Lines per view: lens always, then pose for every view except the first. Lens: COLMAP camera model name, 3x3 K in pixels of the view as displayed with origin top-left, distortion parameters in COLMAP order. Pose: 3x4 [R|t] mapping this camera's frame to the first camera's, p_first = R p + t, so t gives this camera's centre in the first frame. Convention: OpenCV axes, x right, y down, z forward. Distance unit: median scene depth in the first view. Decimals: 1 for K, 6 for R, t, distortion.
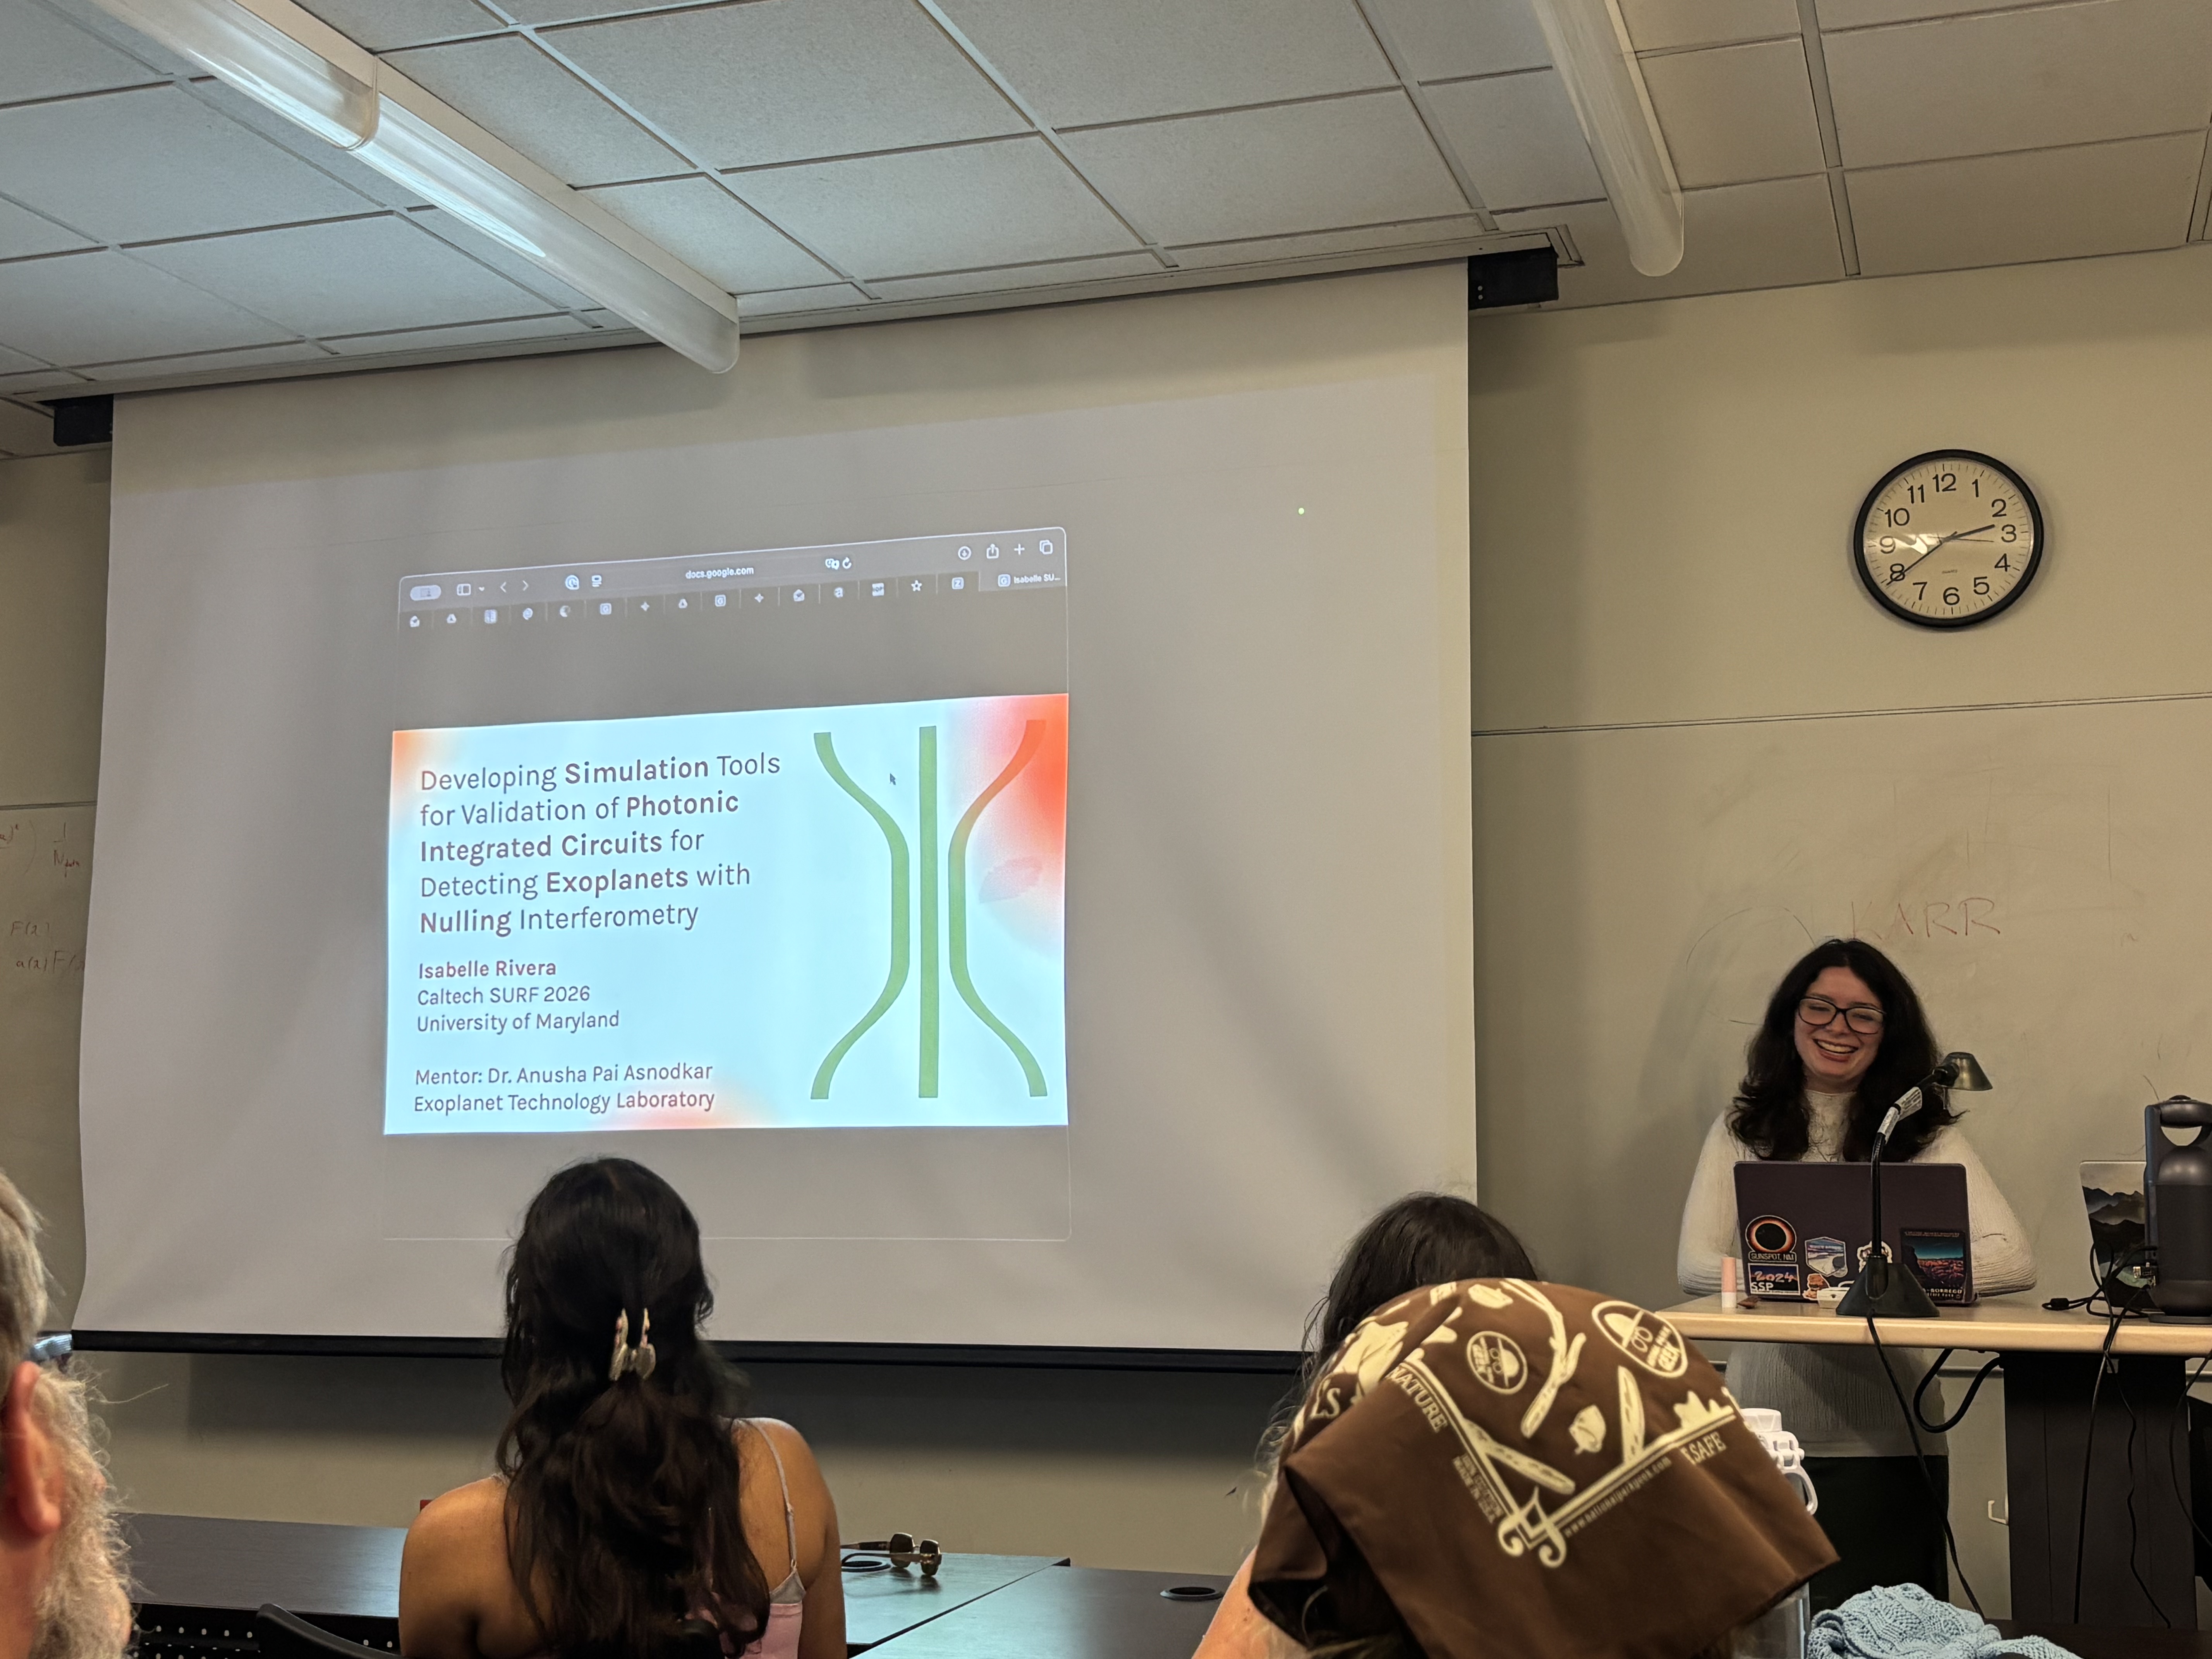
lens RADIAL K [[2663.9, 0, 1104.9], [0, 2663.9, 831.3], [0, 0, 1]] dist [0.053497, 0.000000]
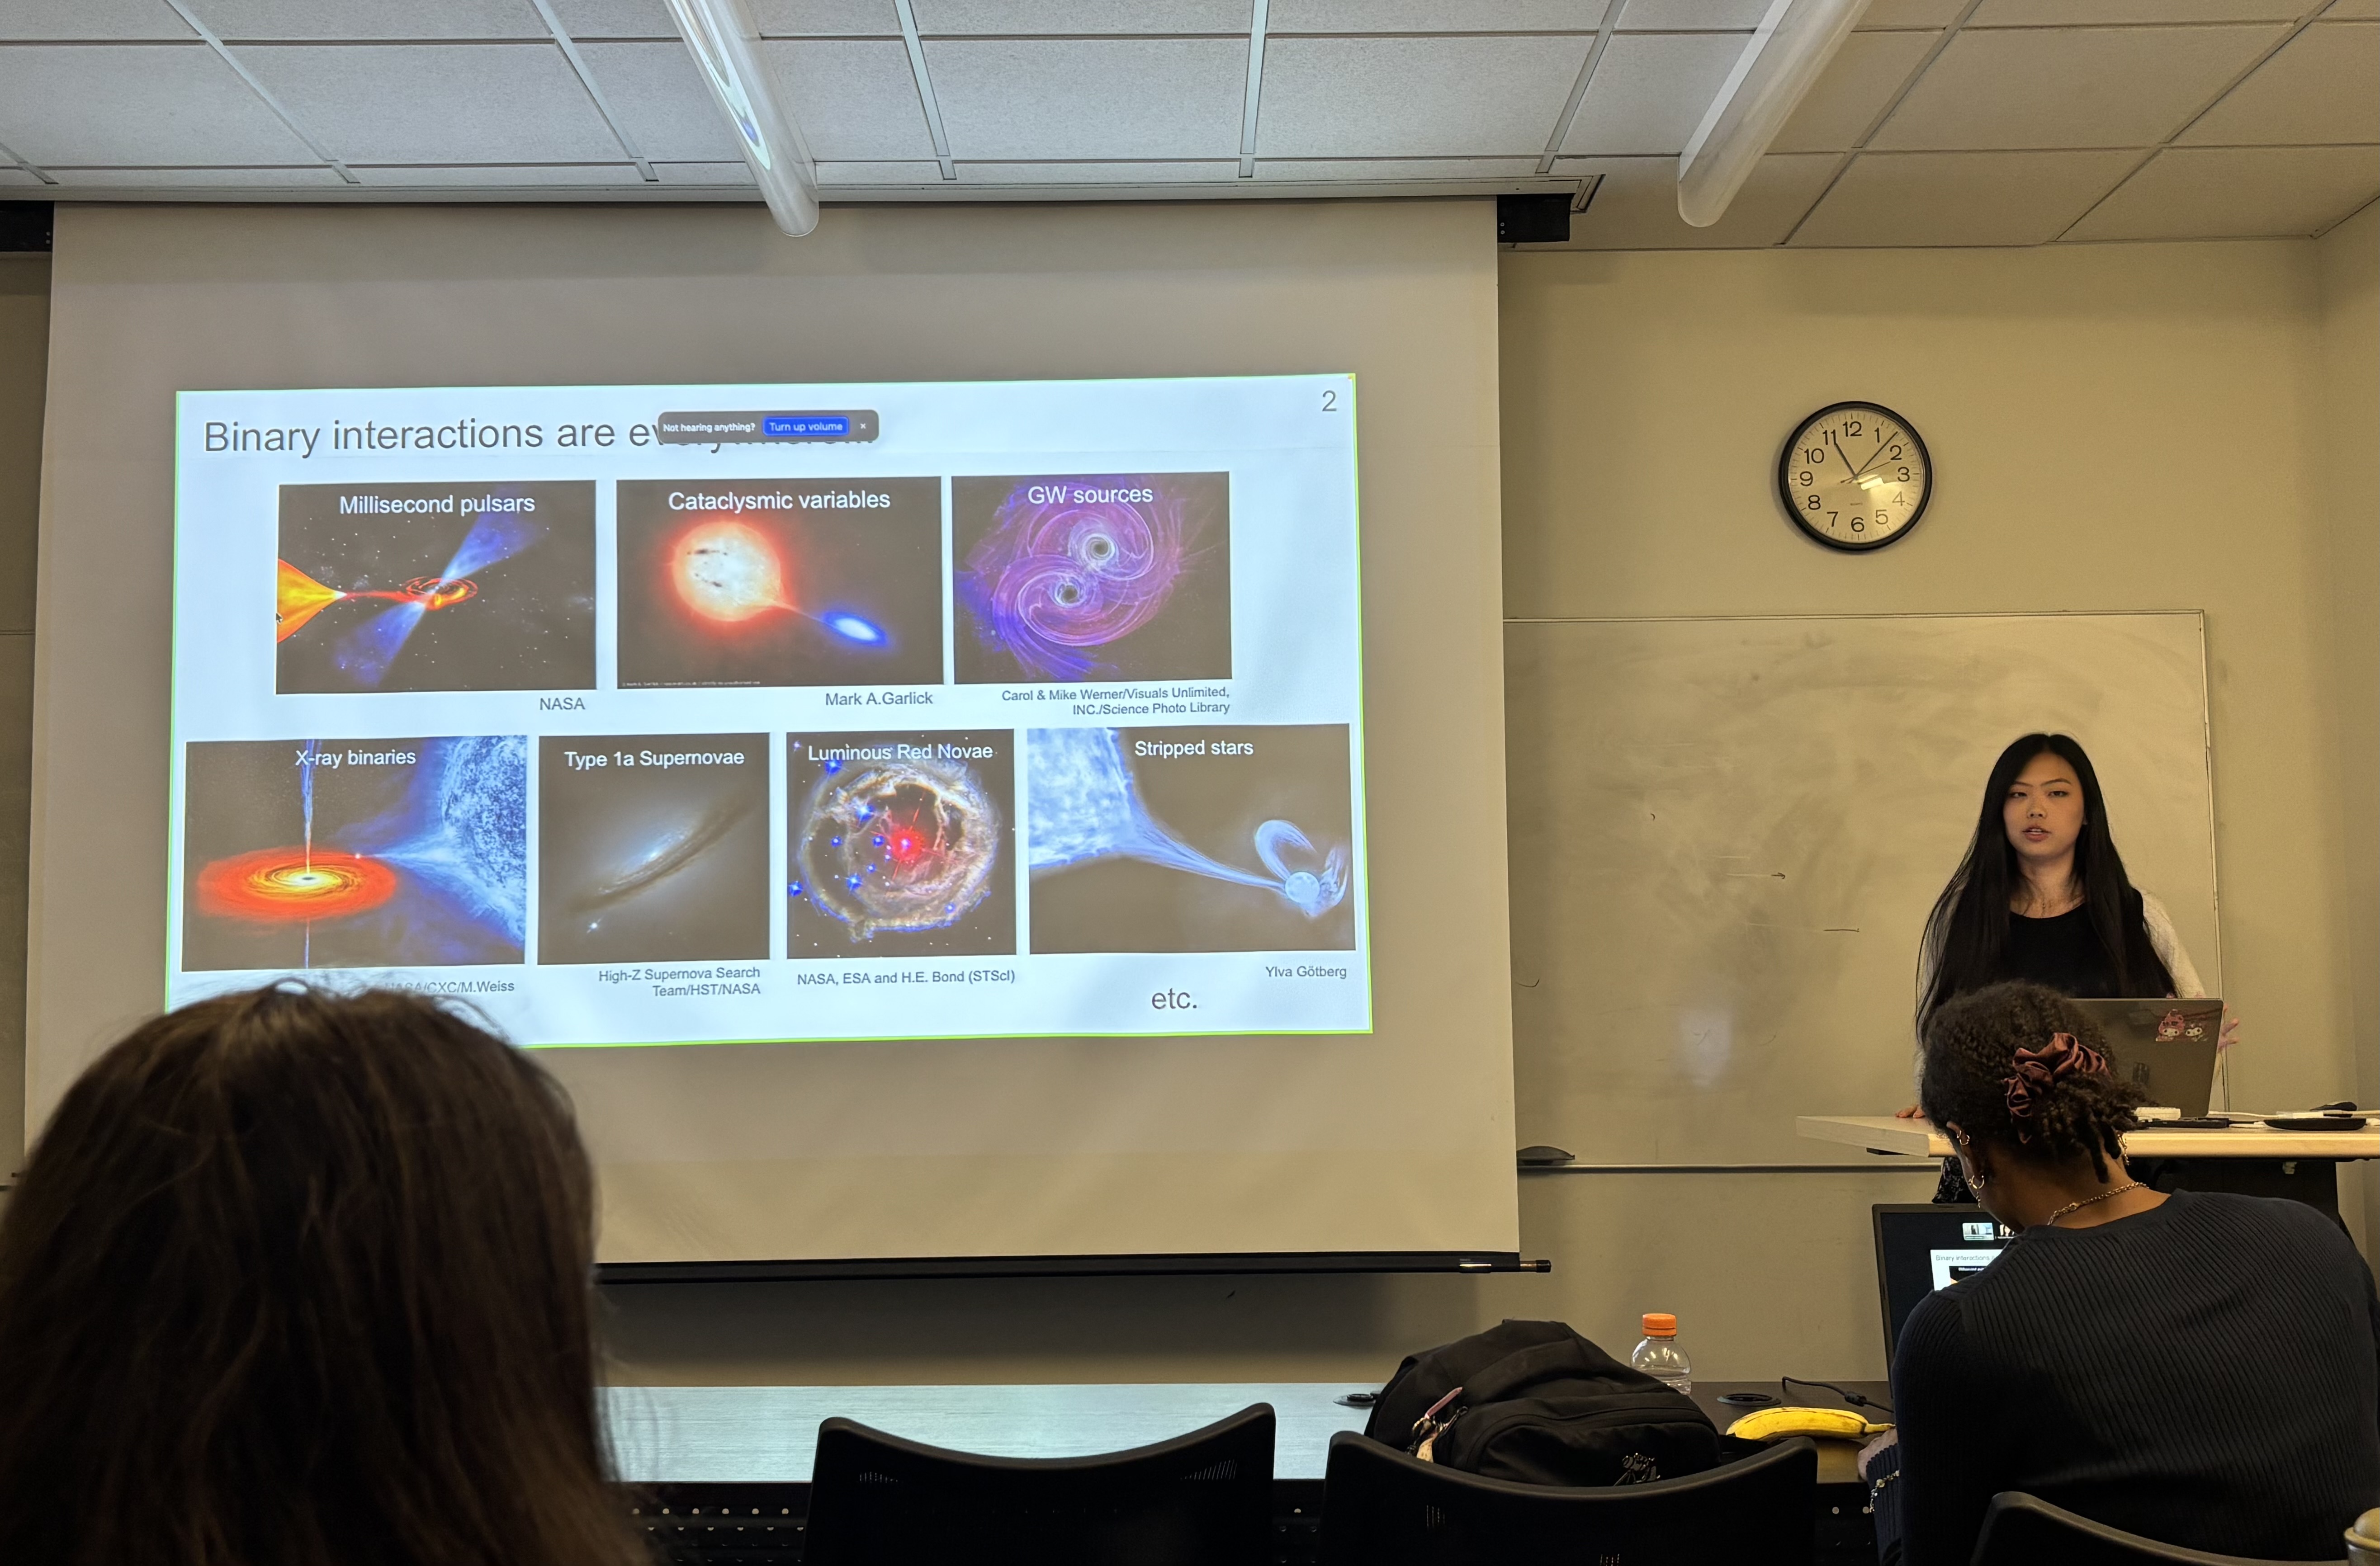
lens RADIAL K [[2305.5, 0, 1159.3], [0, 2305.5, 812.0], [0, 0, 1]] dist [0.021480, 0.000000]
pose [[0.949598, 0.015512, 0.313085, -0.296208], [-0.029671, 0.998738, 0.040510, 0.007358], [-0.312062, -0.047758, 0.948861, 0.115826]]
